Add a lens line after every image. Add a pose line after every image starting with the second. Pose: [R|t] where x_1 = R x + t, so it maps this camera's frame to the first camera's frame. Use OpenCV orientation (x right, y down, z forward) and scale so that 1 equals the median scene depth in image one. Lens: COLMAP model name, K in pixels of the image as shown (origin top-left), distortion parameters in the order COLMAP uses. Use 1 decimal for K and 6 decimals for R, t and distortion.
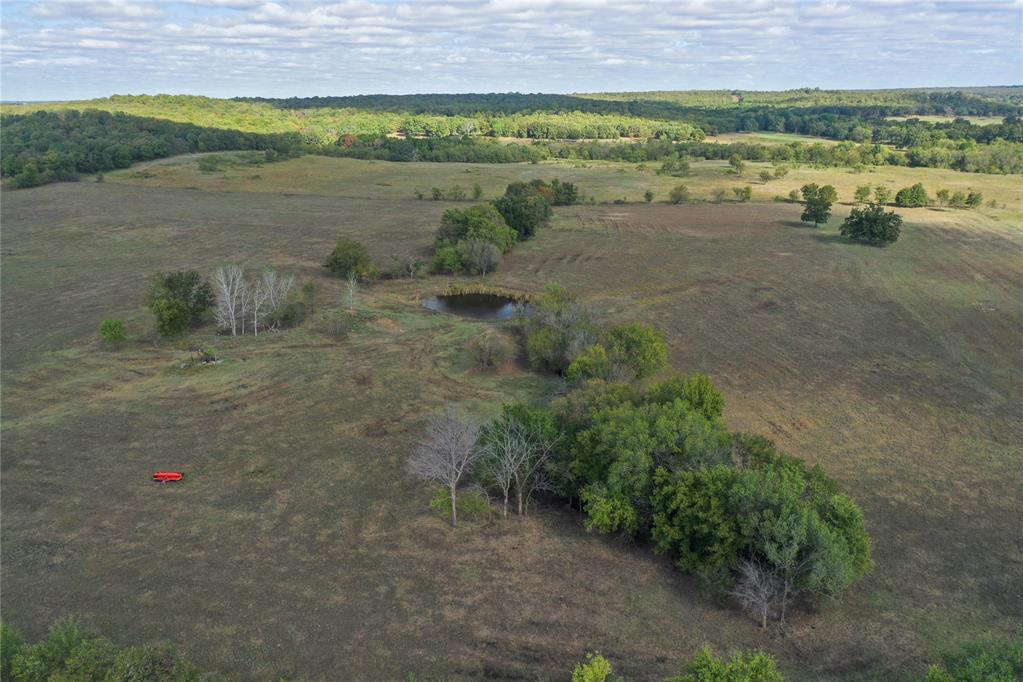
lens RADIAL K [[809.5, 0, 512.5], [0, 809.5, 343.5], [0, 0, 1]] dist [0.009892, -0.007651]
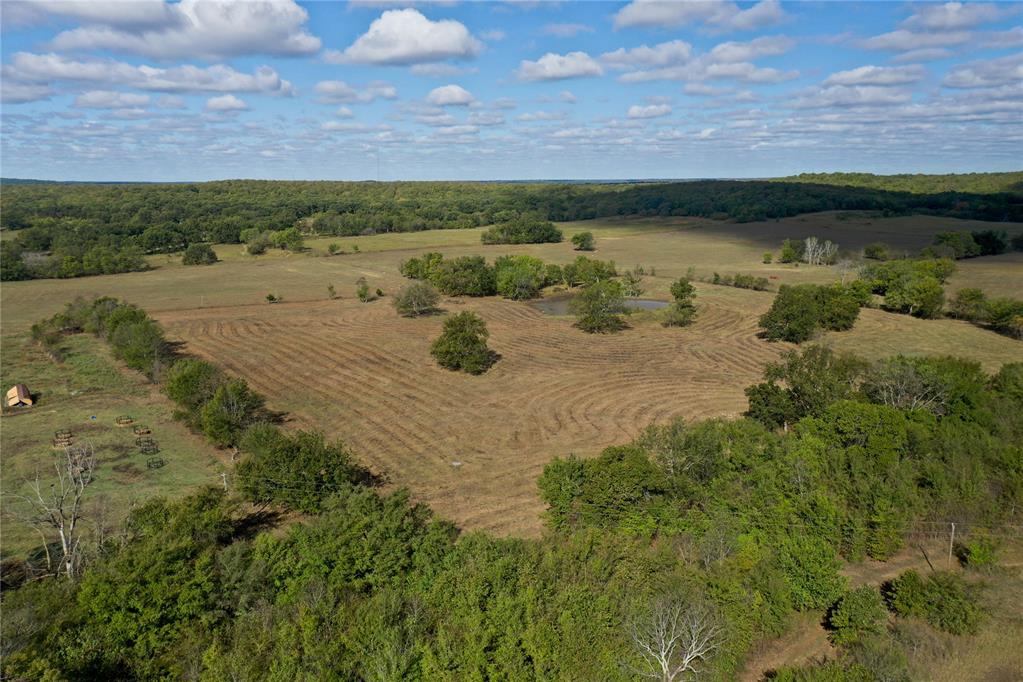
lens RADIAL K [[809.5, 0, 515.0], [0, 809.5, 341.8], [0, 0, 1]] dist [0.009892, -0.007651]
pose [[0.694709, 0.125233, -0.708305, 0.549512], [-0.189552, 0.981793, -0.012326, 0.267564], [0.693865, 0.142823, 0.705799, -0.887119]]
